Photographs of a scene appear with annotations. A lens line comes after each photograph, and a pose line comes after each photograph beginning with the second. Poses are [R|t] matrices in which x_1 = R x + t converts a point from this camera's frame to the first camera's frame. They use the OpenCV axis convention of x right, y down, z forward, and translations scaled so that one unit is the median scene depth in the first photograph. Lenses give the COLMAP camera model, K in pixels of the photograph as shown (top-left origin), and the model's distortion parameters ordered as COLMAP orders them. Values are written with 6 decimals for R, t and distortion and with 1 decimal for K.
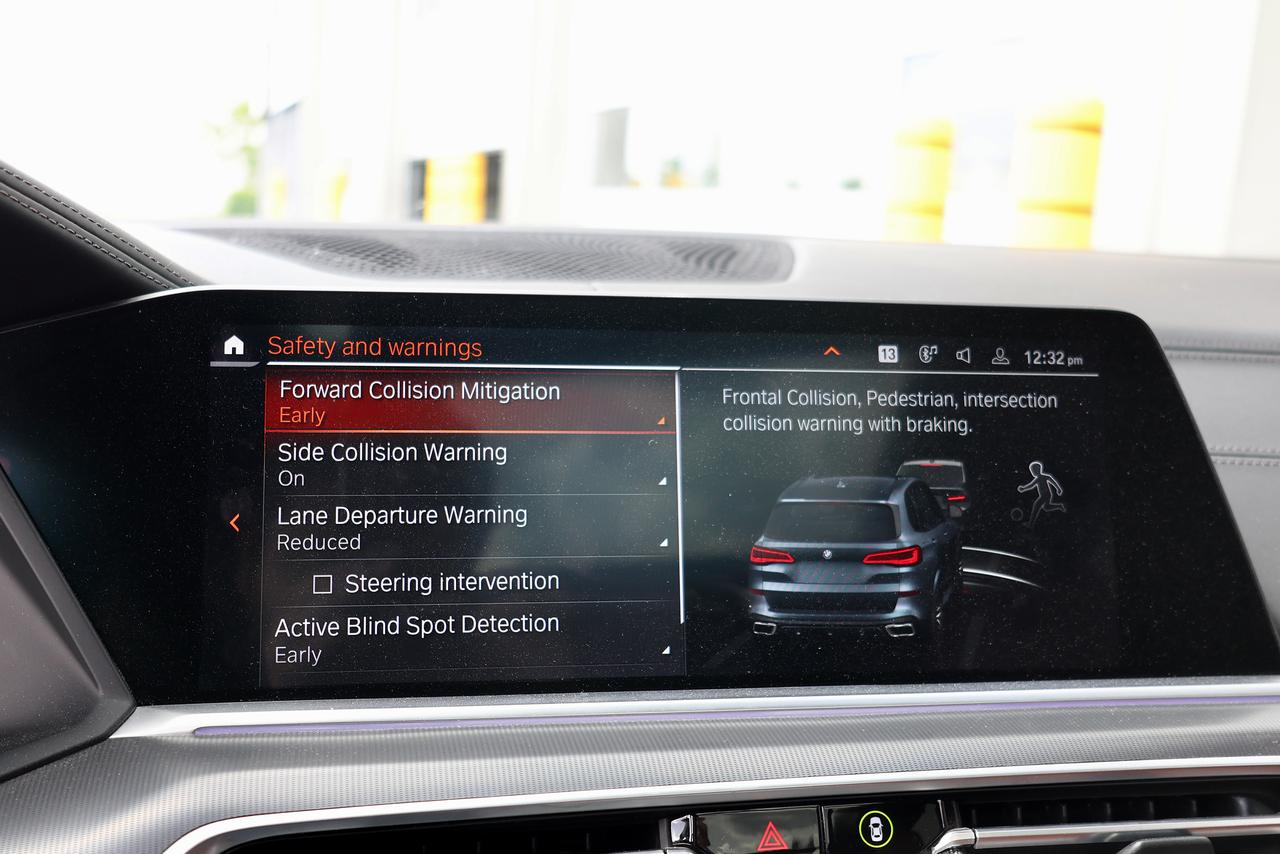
lens RADIAL K [[1353.1, 0, 640.0], [0, 1353.1, 427.0], [0, 0, 1]] dist [0.000727, 0.034908]
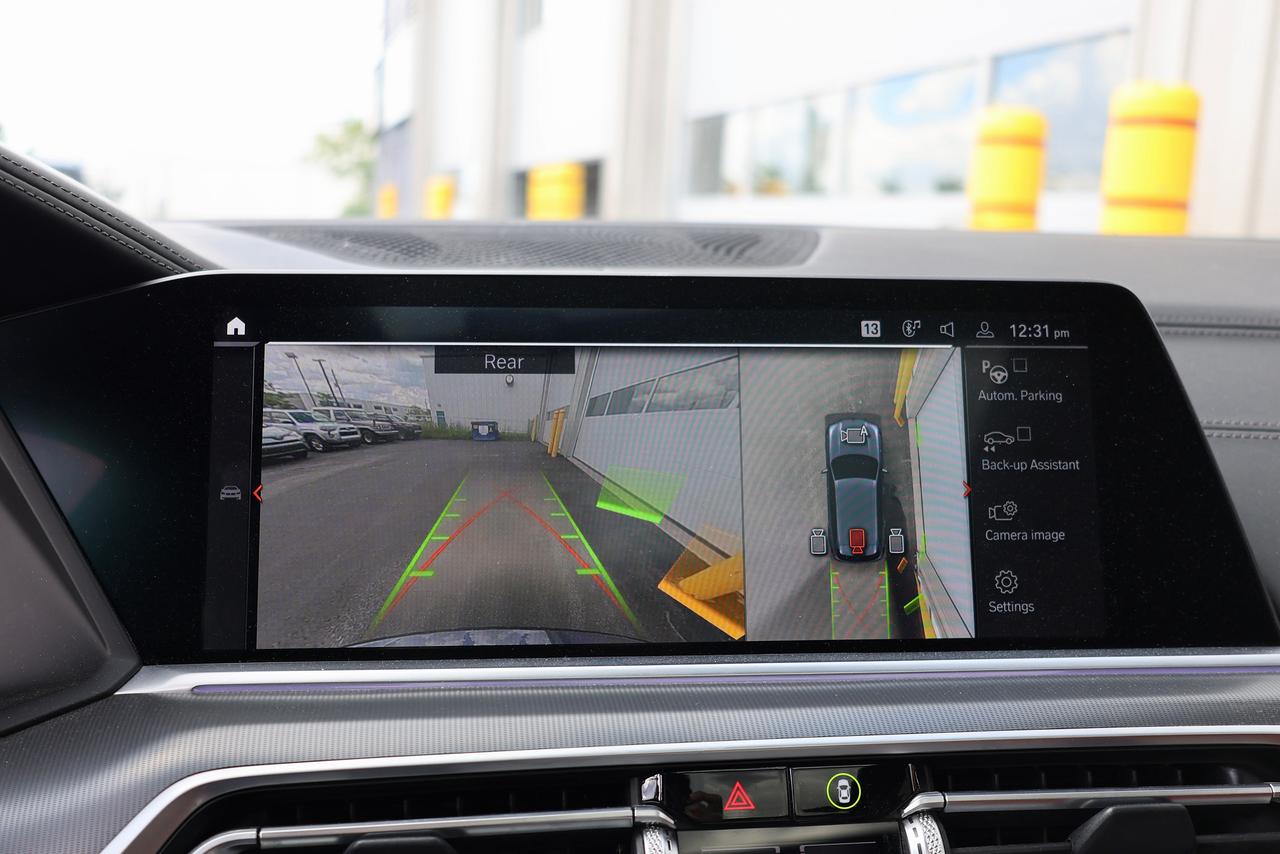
lens RADIAL K [[1315.5, 0, 637.5], [0, 1315.5, 419.8], [0, 0, 1]] dist [0.018809, -0.023831]
pose [[0.996867, -0.007841, -0.078704, 0.086525], [0.007314, 0.999949, -0.006980, 0.020404], [0.078754, 0.006383, 0.996874, -0.001778]]
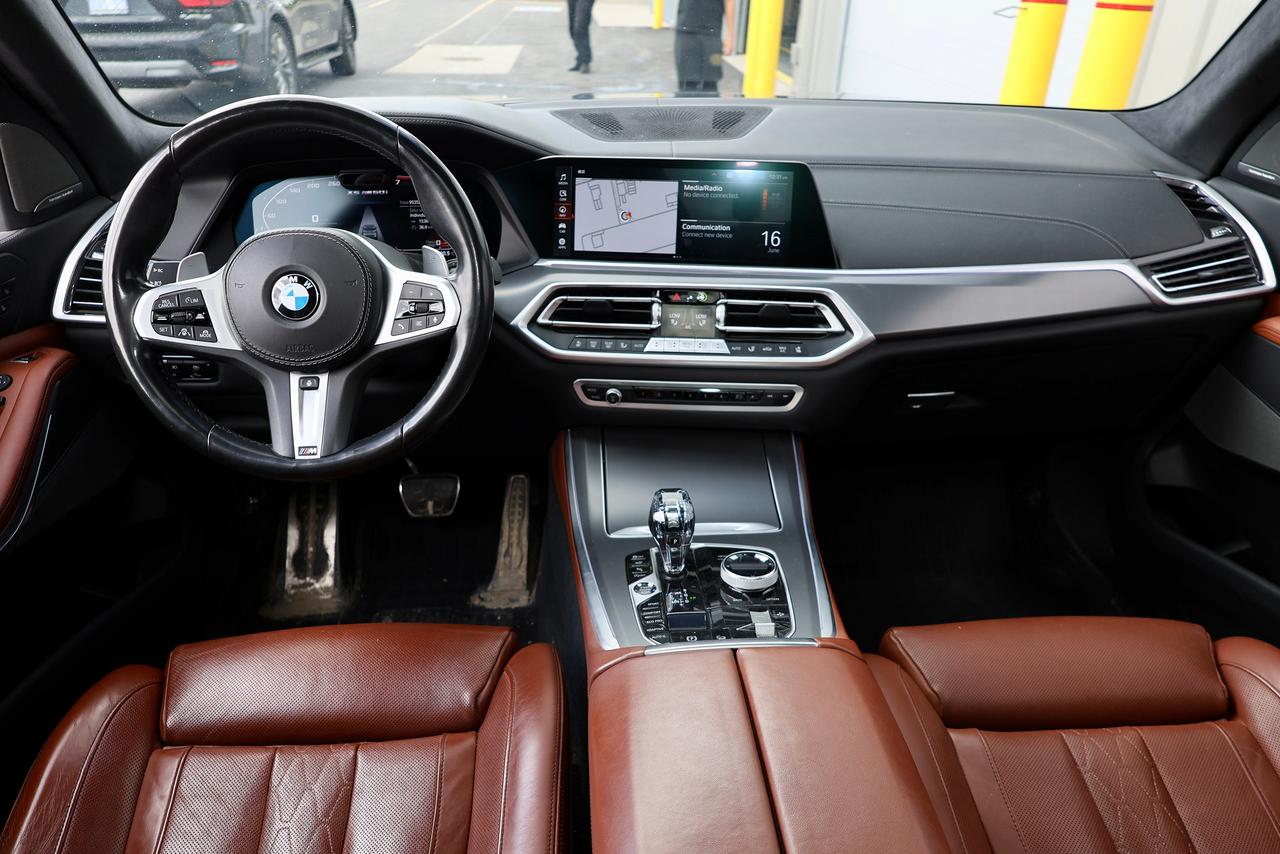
lens RADIAL K [[911.2, 0, 640.0], [0, 911.2, 427.0], [0, 0, 1]] dist [0.009911, 0.005266]
pose [[0.957601, 0.102051, -0.269419, 0.692500], [-0.009595, 0.945939, 0.324202, -0.209445], [0.287940, -0.307871, 0.906811, -1.534906]]
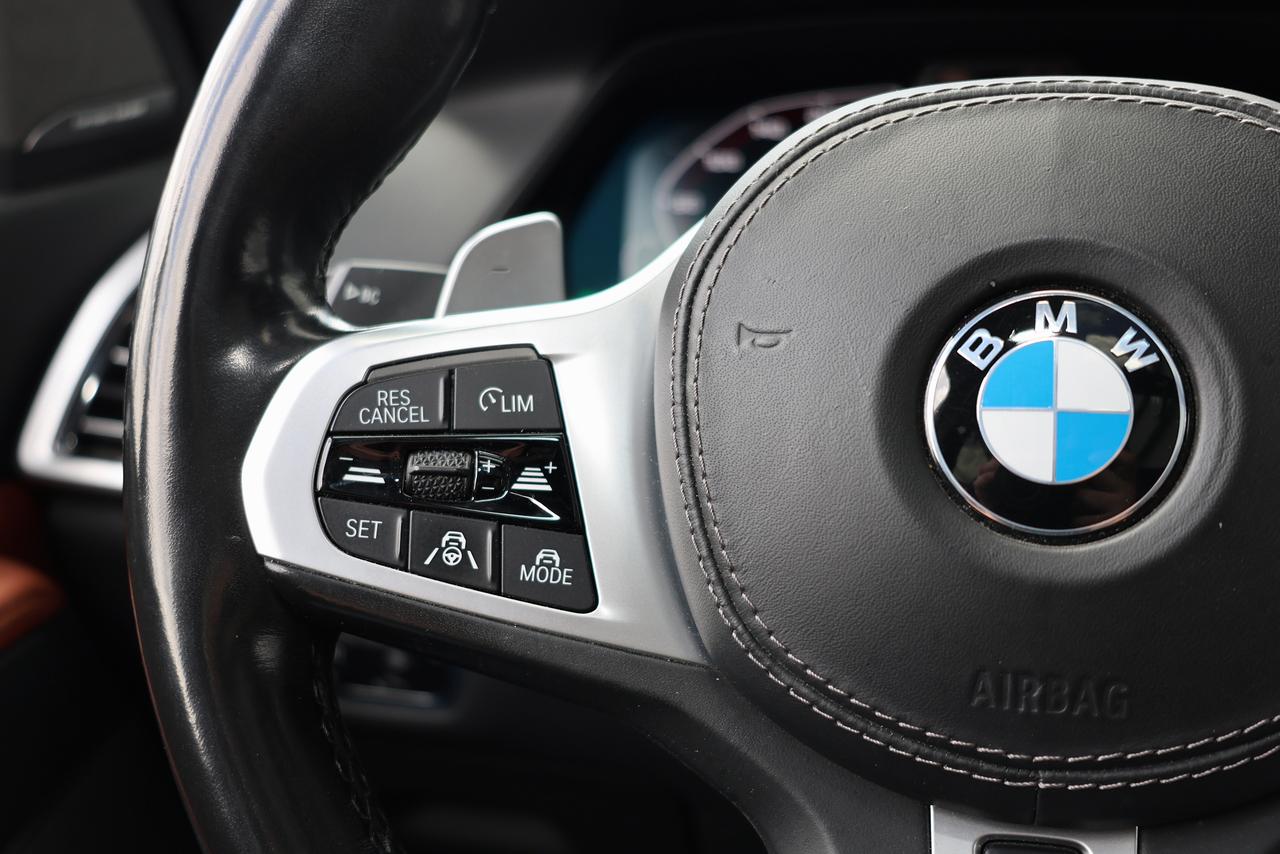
lens RADIAL K [[1489.9, 0, 640.0], [0, 1489.9, 427.0], [0, 0, 1]] dist [0.000220, -0.000542]
pose [[0.855189, 0.107465, -0.507054, -0.426402], [-0.046497, 0.990232, 0.131449, 0.108472], [0.516227, -0.088837, 0.851832, -0.457298]]
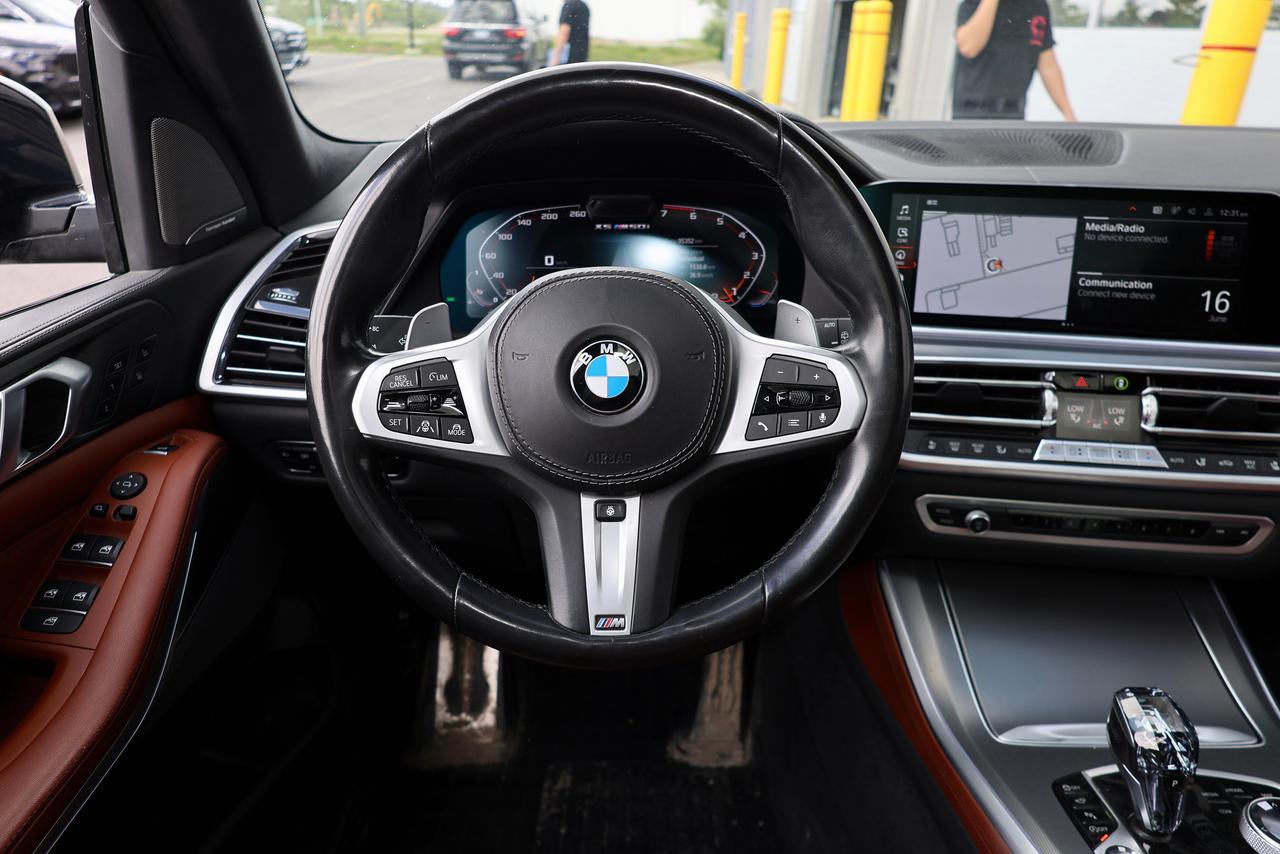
lens RADIAL K [[893.9, 0, 641.8], [0, 893.9, 424.7], [0, 0, 1]] dist [0.005182, 0.006518]
pose [[0.940874, 0.111445, -0.319900, -0.146988], [-0.024943, 0.964563, 0.262669, -0.084073], [0.337837, -0.239160, 0.910313, -0.971853]]
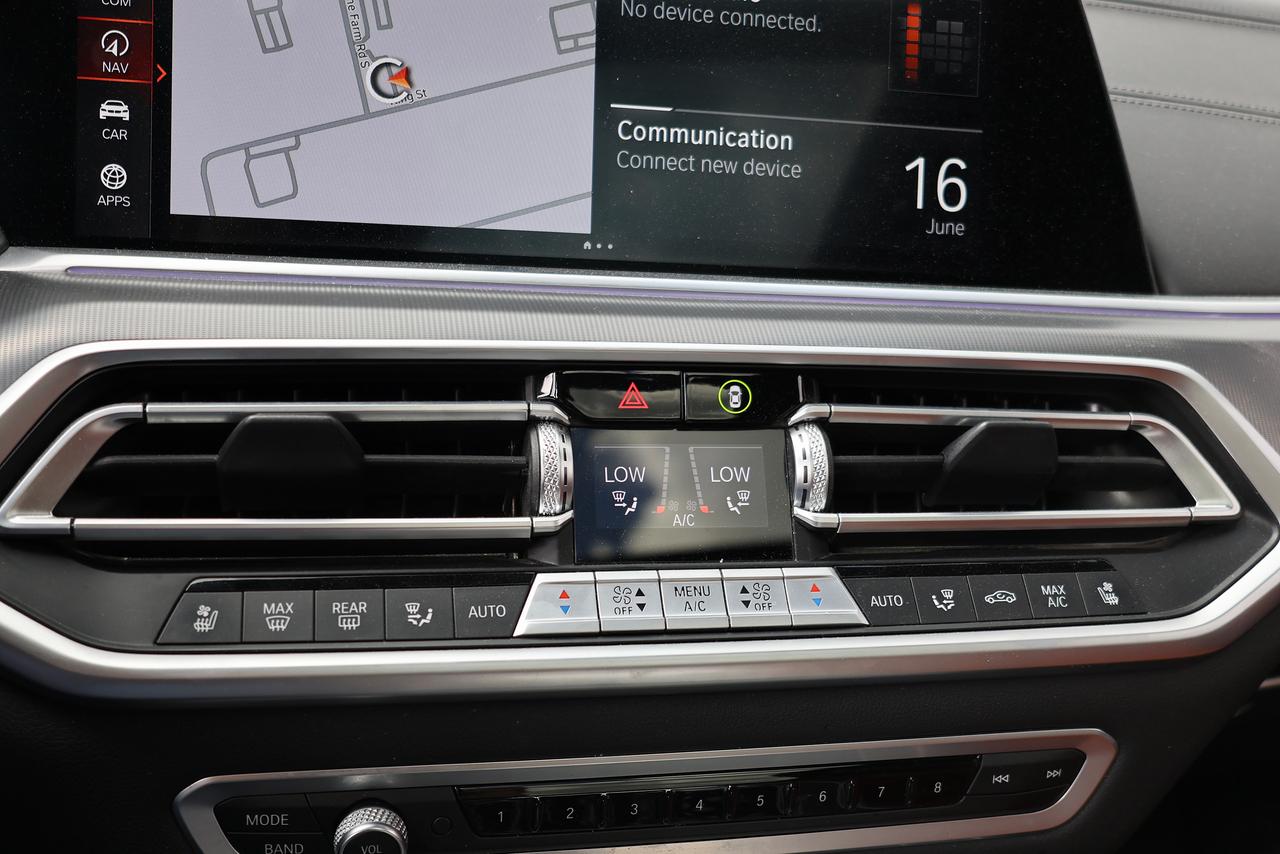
lens RADIAL K [[1353.1, 0, 640.0], [0, 1353.1, 427.0], [0, 0, 1]] dist [0.000727, 0.034908]
pose [[0.998405, 0.043064, 0.036513, 0.055877], [-0.048857, 0.983096, 0.176451, 0.121435], [-0.028298, -0.177953, 0.983632, -0.020768]]
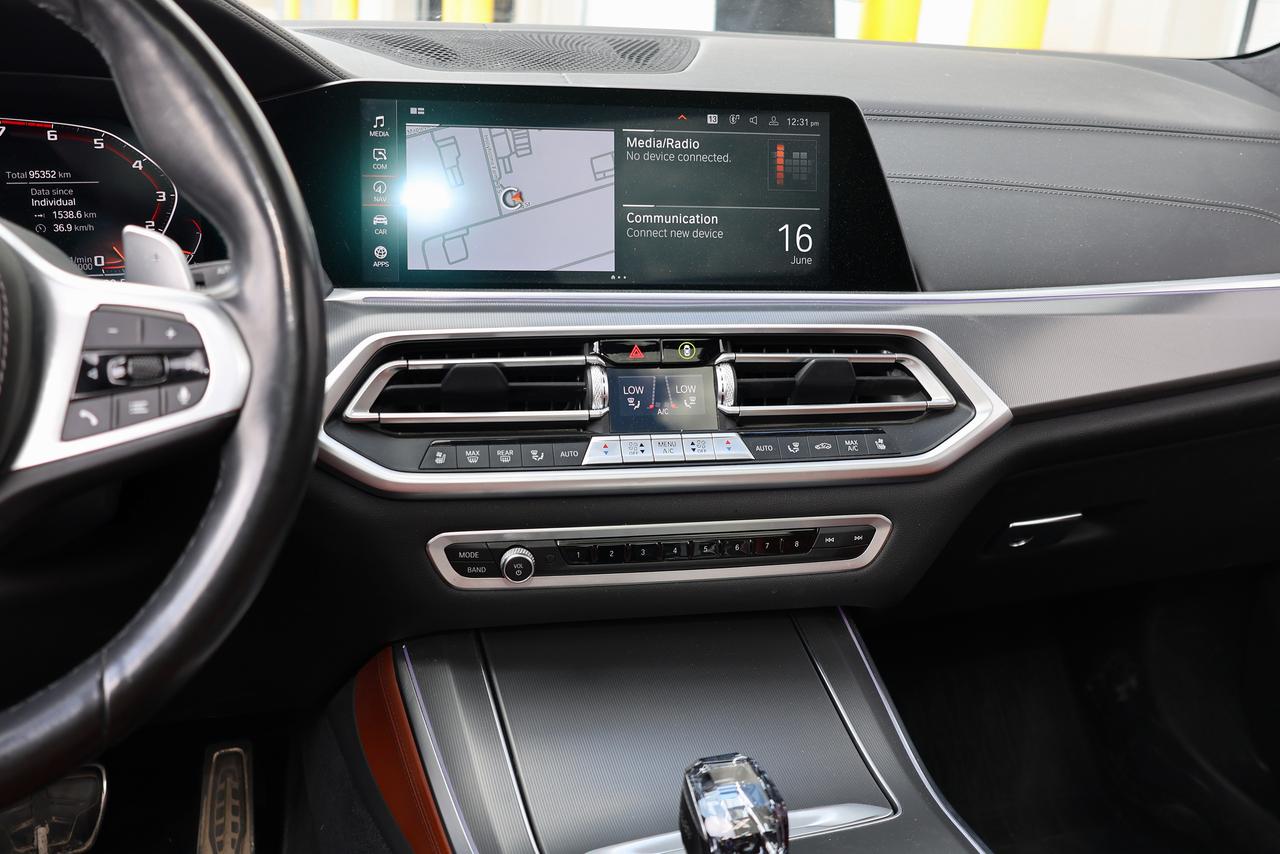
lens RADIAL K [[1315.5, 0, 637.5], [0, 1315.5, 419.8], [0, 0, 1]] dist [0.018809, -0.023831]
pose [[0.999877, 0.013706, -0.007592, 0.099022], [-0.012143, 0.984087, 0.177275, 0.035369], [0.009900, -0.177161, 0.984132, -0.900544]]
